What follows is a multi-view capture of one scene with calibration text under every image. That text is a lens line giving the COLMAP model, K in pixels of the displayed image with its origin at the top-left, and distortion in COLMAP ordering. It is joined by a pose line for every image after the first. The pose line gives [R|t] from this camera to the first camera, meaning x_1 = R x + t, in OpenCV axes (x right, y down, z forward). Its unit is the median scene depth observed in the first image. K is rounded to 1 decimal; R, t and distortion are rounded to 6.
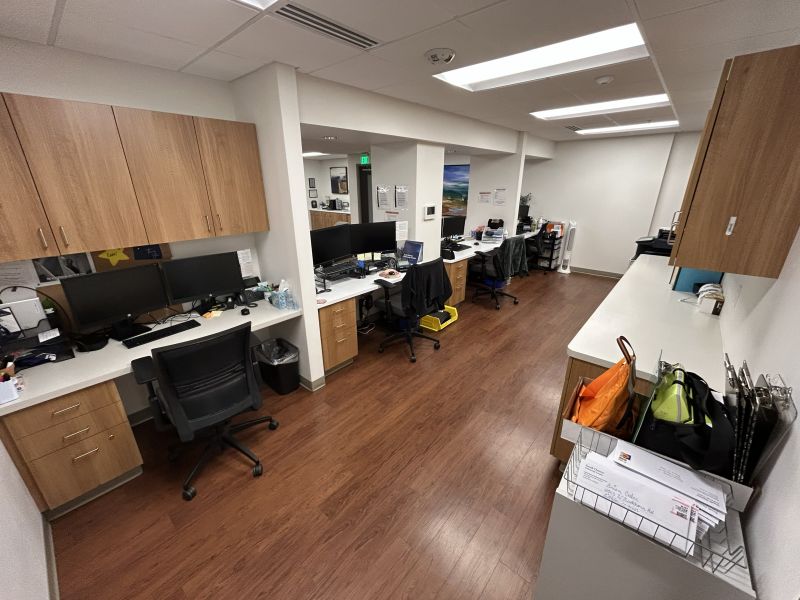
lens RADIAL K [[323.7, 0, 399.8], [0, 323.7, 299.8], [0, 0, 1]] dist [-0.001755, 0.000675]
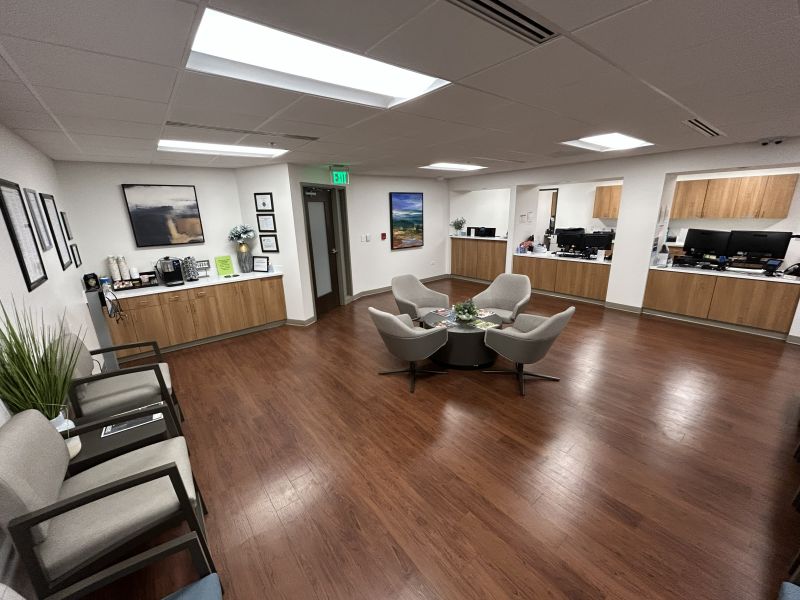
lens RADIAL K [[323.7, 0, 397.8], [0, 323.7, 299.1], [0, 0, 1]] dist [-0.001755, 0.000675]
pose [[0.178590, -0.267840, 0.946767, -0.729601], [0.365162, 0.911557, 0.188998, -0.308527], [-0.913653, 0.311970, 0.260600, 0.836137]]
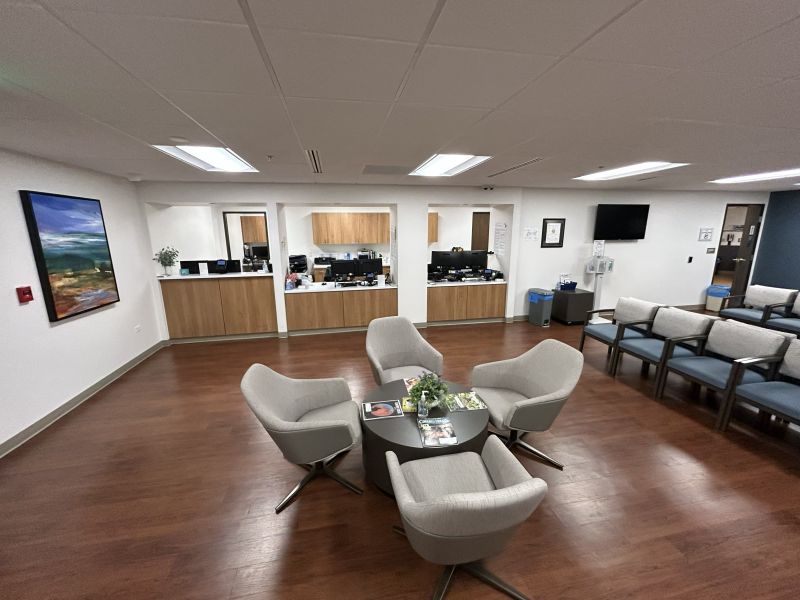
lens RADIAL K [[323.7, 0, 397.8], [0, 323.7, 296.8], [0, 0, 1]] dist [-0.001755, 0.000675]
pose [[-0.789379, -0.116684, 0.602715, -0.411615], [0.220443, 0.862418, 0.455676, -0.380003], [-0.572962, 0.492565, -0.655052, 1.039390]]
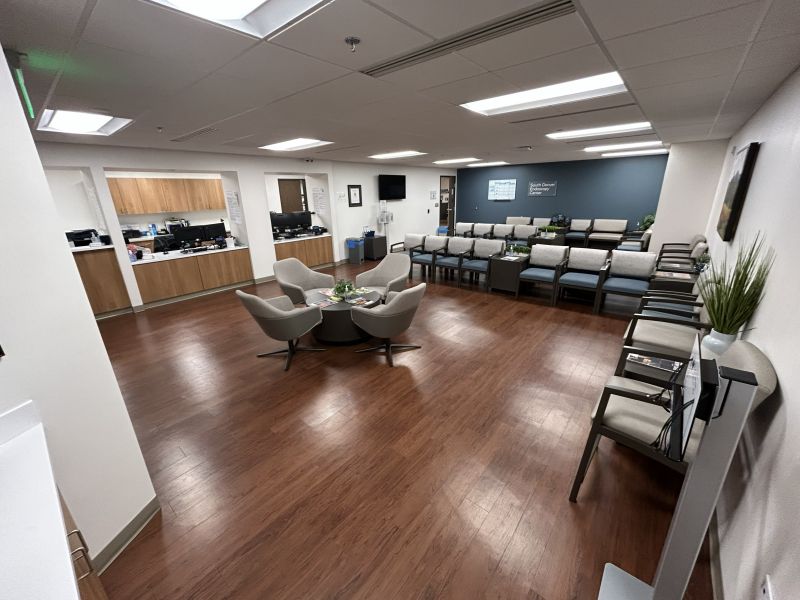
lens RADIAL K [[323.7, 0, 400.9], [0, 323.7, 295.0], [0, 0, 1]] dist [-0.001755, 0.000675]
pose [[-0.999349, 0.033308, -0.013868, -0.348825], [0.017791, 0.789307, 0.613741, -0.465903], [0.031389, 0.613095, -0.789385, 1.278327]]
